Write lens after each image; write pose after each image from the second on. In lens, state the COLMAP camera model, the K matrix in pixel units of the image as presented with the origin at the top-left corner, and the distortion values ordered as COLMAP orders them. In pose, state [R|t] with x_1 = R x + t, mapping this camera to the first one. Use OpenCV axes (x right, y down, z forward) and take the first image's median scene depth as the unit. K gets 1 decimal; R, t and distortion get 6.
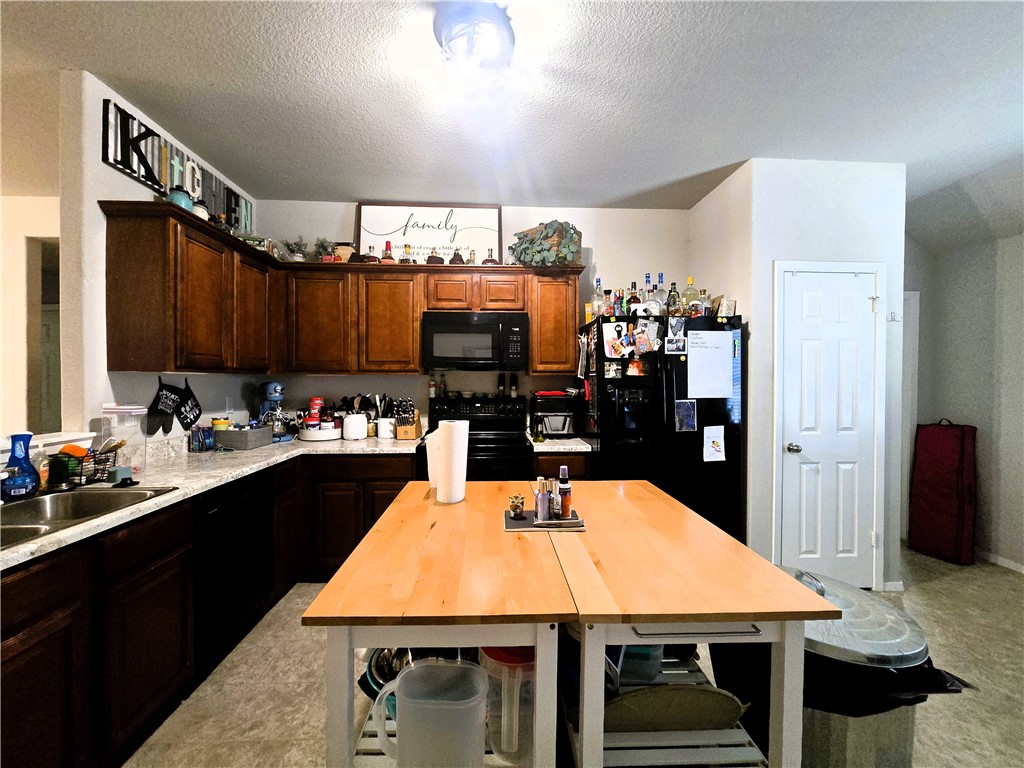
lens RADIAL K [[418.9, 0, 508.8], [0, 418.9, 382.2], [0, 0, 1]] dist [-0.001870, -0.000200]
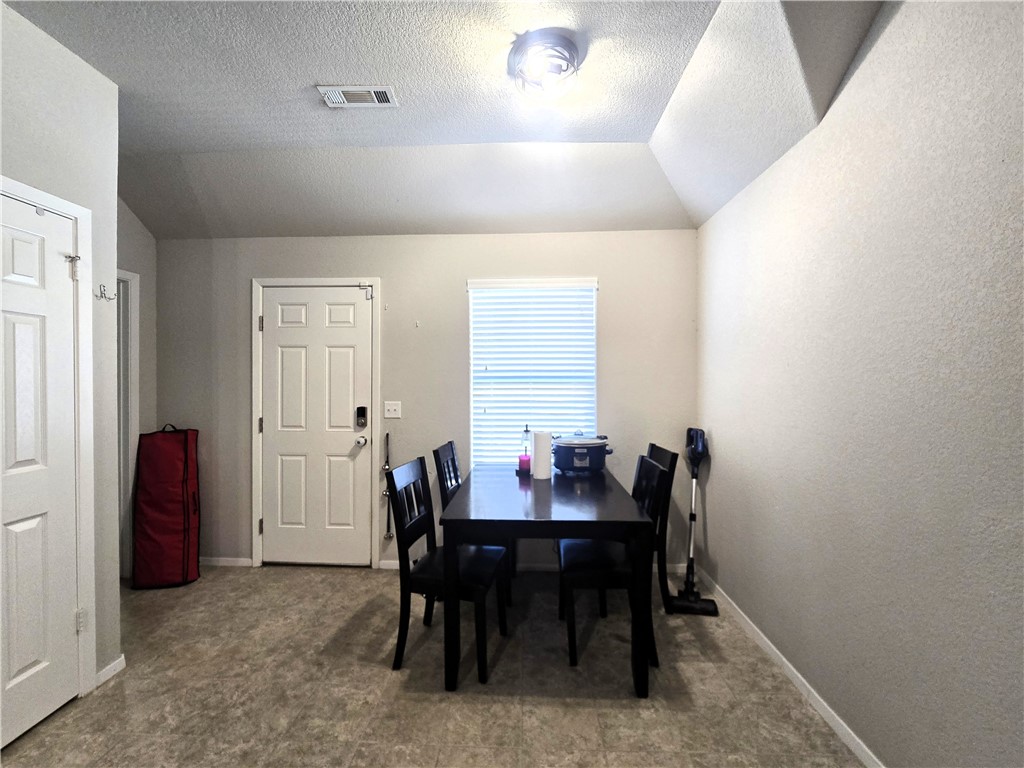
lens RADIAL K [[418.9, 0, 508.8], [0, 418.9, 382.2], [0, 0, 1]] dist [-0.001870, -0.000200]
pose [[0.075359, -0.008969, 0.997116, 0.260074], [0.011381, 0.999902, 0.008134, -0.001157], [-0.997092, 0.010735, 0.075453, 0.259381]]
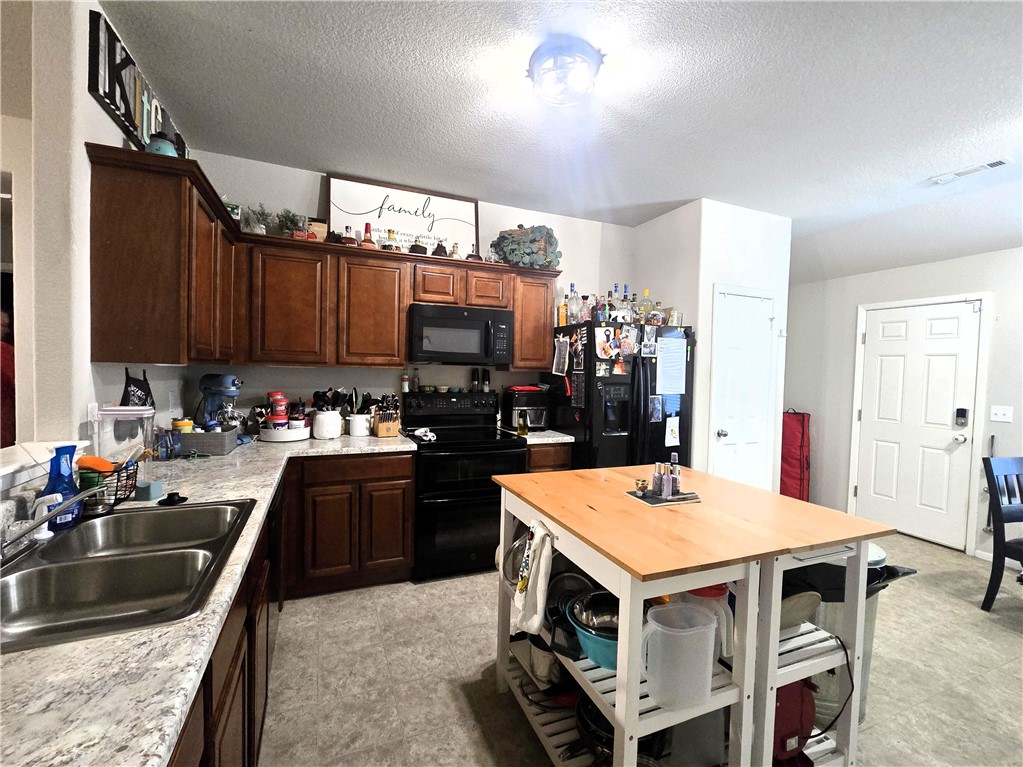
lens RADIAL K [[442.8, 0, 508.6], [0, 442.8, 381.1], [0, 0, 1]] dist [-0.002283, -0.000226]
pose [[0.939505, 0.009503, 0.342404, -0.375670], [-0.017455, 0.999645, 0.020151, -0.015950], [-0.342091, -0.024908, 0.939337, -0.034875]]
